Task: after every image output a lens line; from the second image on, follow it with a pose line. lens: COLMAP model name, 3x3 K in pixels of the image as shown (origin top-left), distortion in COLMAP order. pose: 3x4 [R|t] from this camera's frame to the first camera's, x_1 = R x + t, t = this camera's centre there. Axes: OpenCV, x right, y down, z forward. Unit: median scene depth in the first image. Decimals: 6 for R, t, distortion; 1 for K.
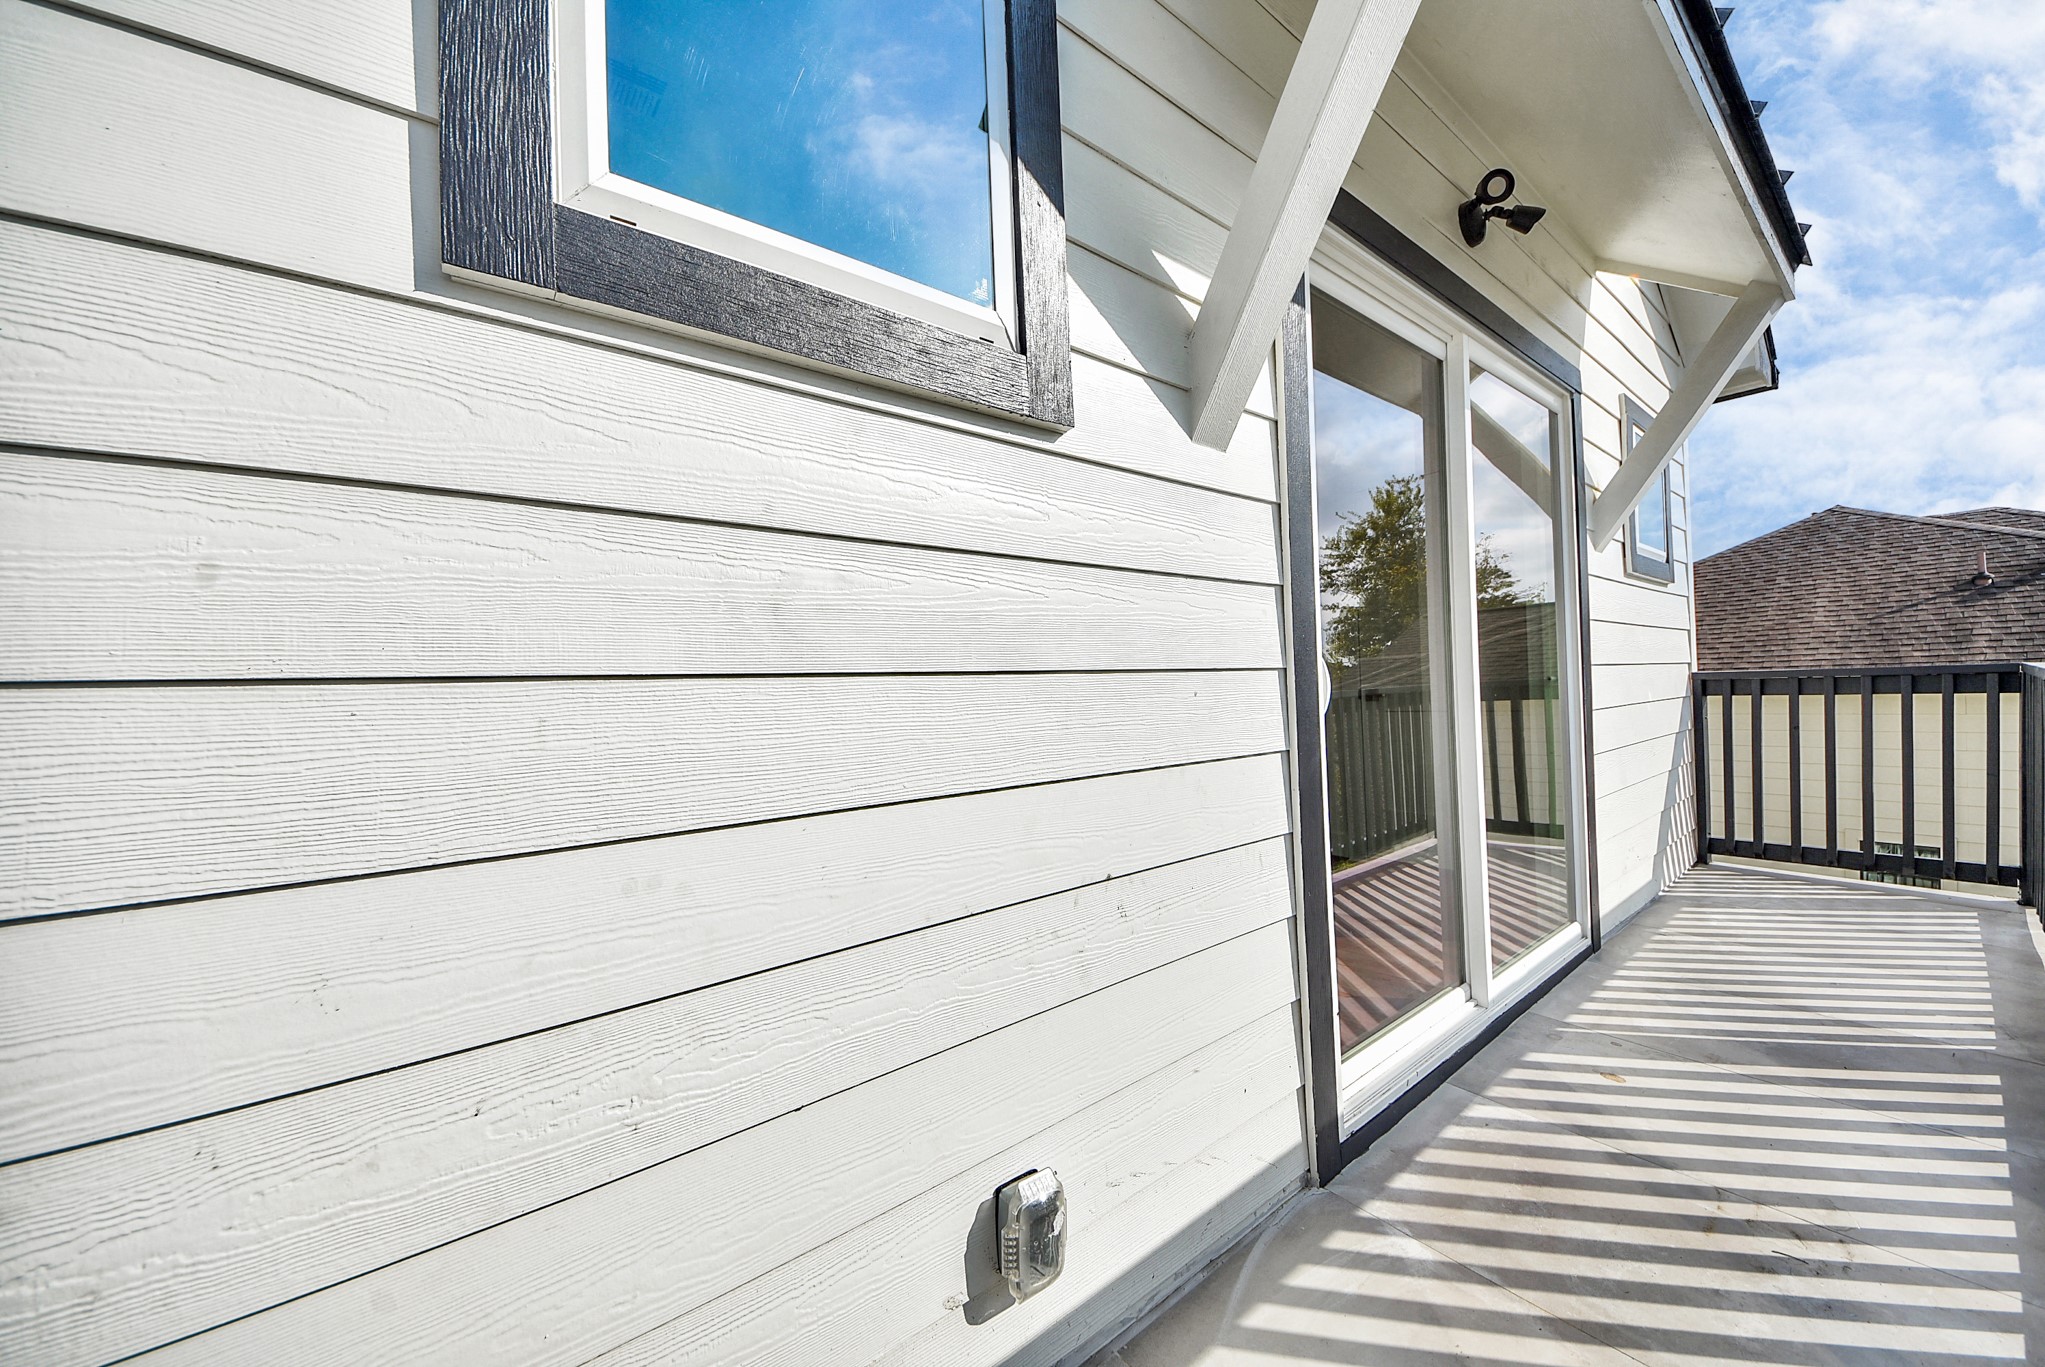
lens RADIAL K [[747.8, 0, 1023.2], [0, 747.8, 690.8], [0, 0, 1]] dist [0.000082, -0.000108]
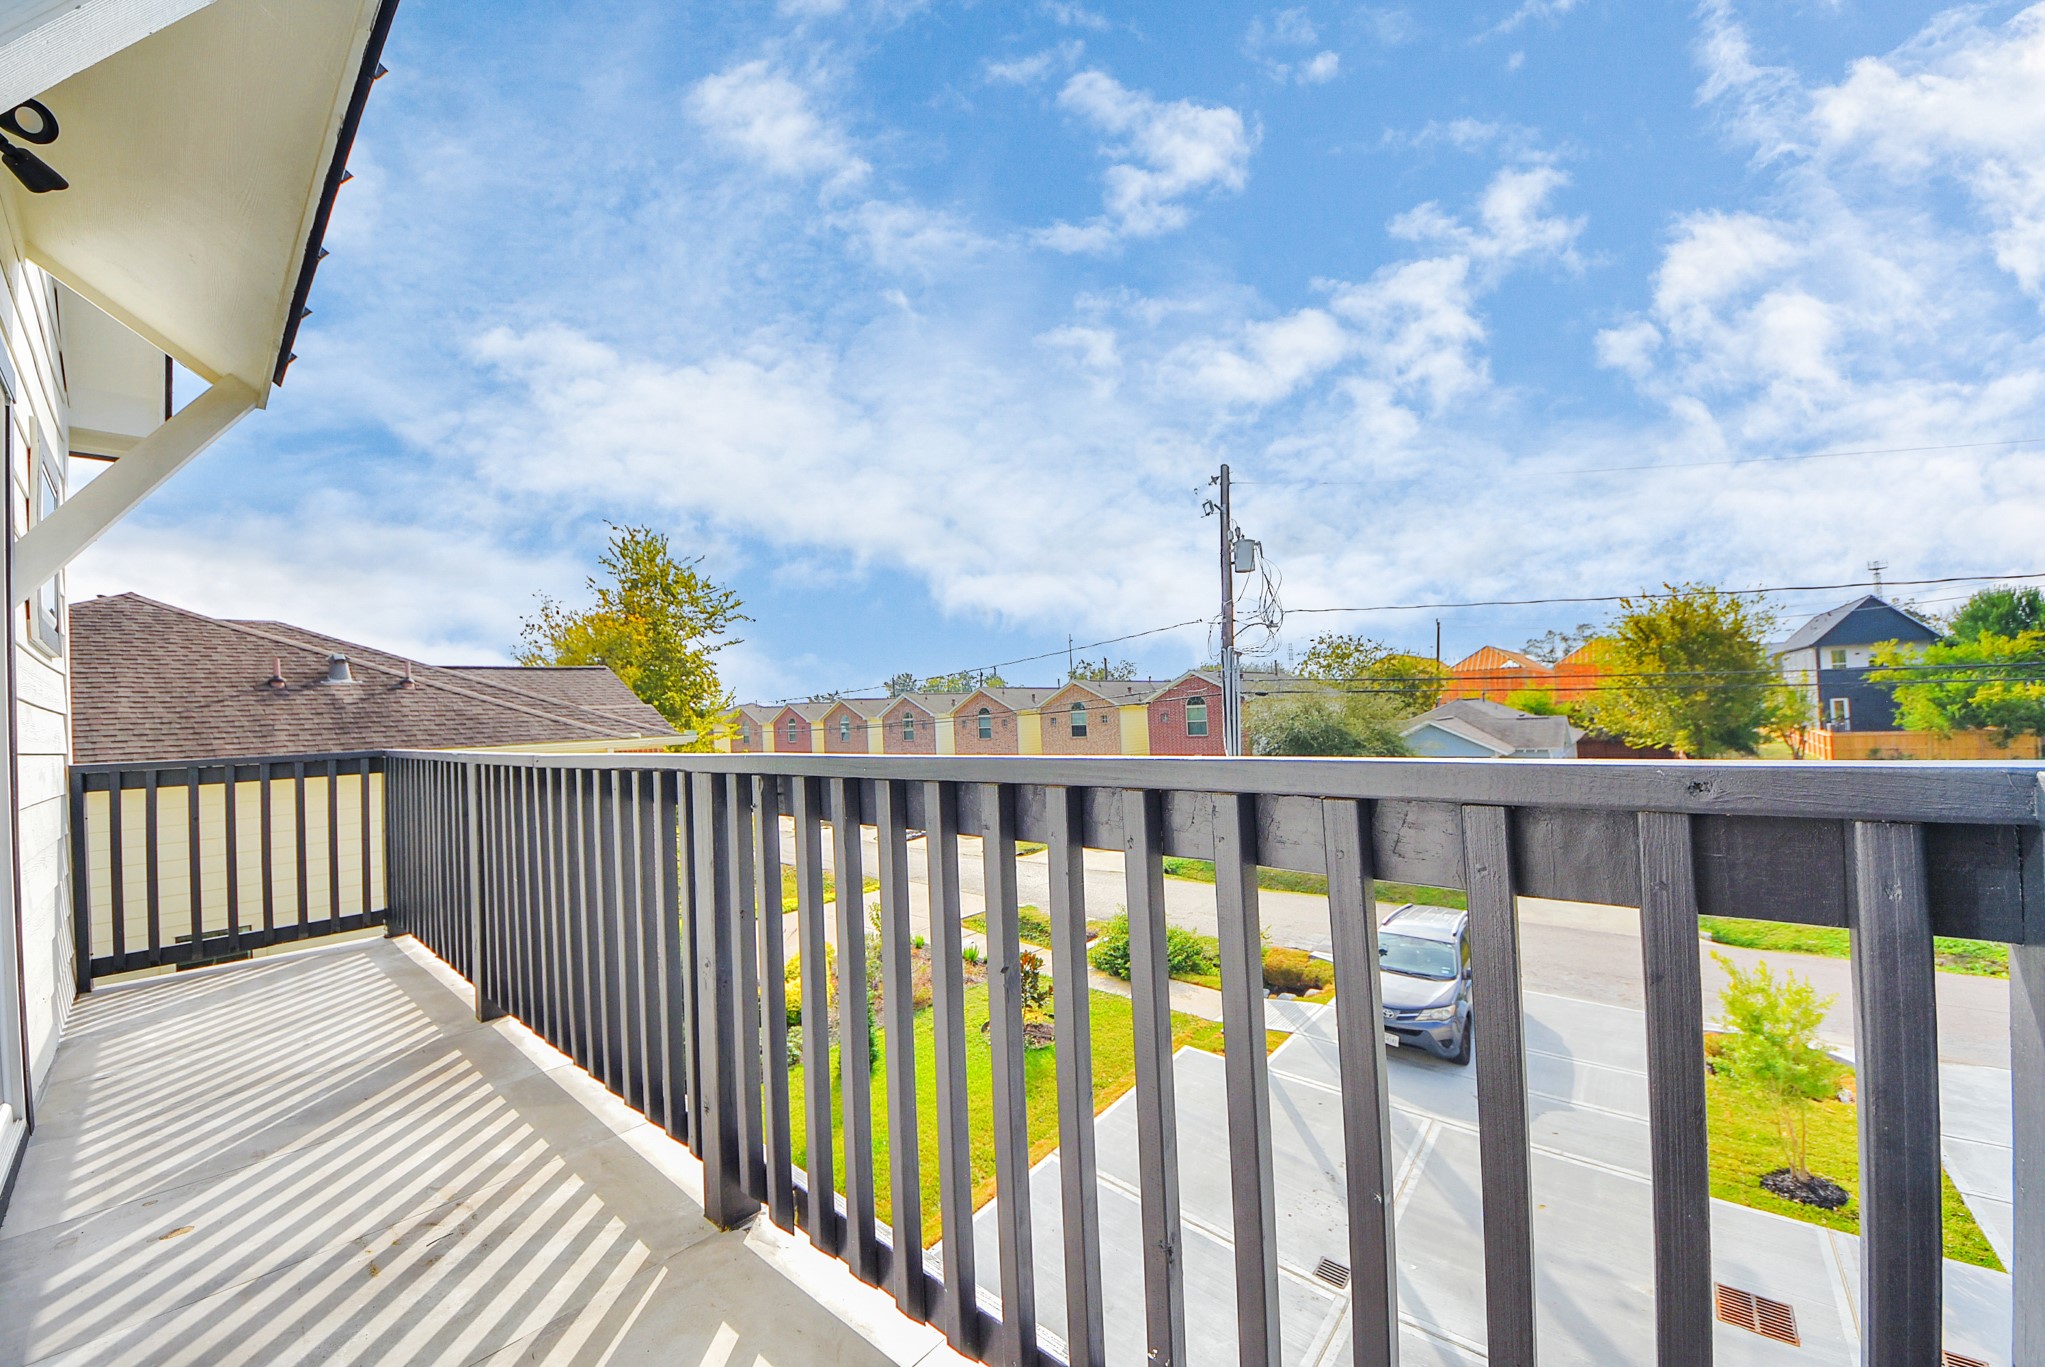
lens RADIAL K [[747.8, 0, 1023.2], [0, 747.8, 690.8], [0, 0, 1]] dist [0.000082, -0.000108]
pose [[-0.126884, 0.071633, 0.989328, -0.101909], [0.052010, 0.996497, -0.065482, 0.003096], [-0.990553, 0.043147, -0.130165, 0.059181]]
